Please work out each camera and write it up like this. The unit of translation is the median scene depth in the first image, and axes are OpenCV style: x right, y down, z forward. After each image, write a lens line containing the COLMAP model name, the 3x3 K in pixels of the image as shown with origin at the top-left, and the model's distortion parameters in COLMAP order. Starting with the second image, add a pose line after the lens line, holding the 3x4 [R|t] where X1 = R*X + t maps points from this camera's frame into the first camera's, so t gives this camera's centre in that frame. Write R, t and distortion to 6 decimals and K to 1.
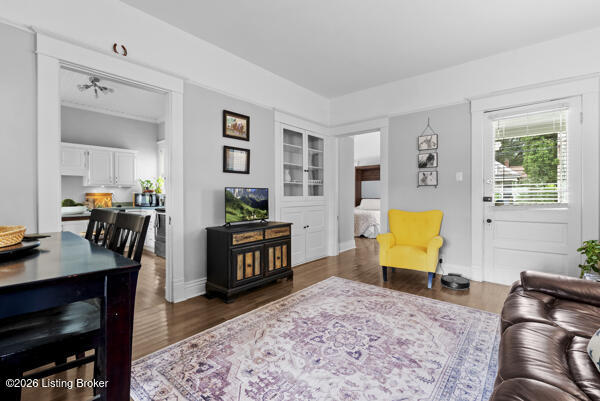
lens RADIAL K [[269.5, 0, 300.8], [0, 269.5, 196.1], [0, 0, 1]] dist [0.005006, 0.000729]
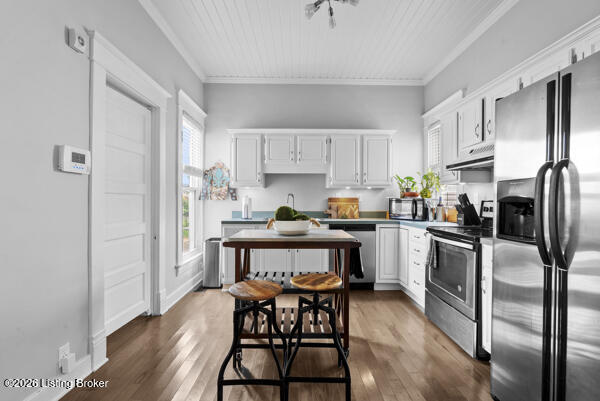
lens RADIAL K [[269.5, 0, 299.8], [0, 269.5, 201.5], [0, 0, 1]] dist [0.005006, 0.000729]
pose [[0.650369, 0.006460, -0.759591, -0.287411], [-0.010060, 0.999949, -0.000110, -0.000417], [0.759552, 0.007713, 0.650401, 0.455181]]
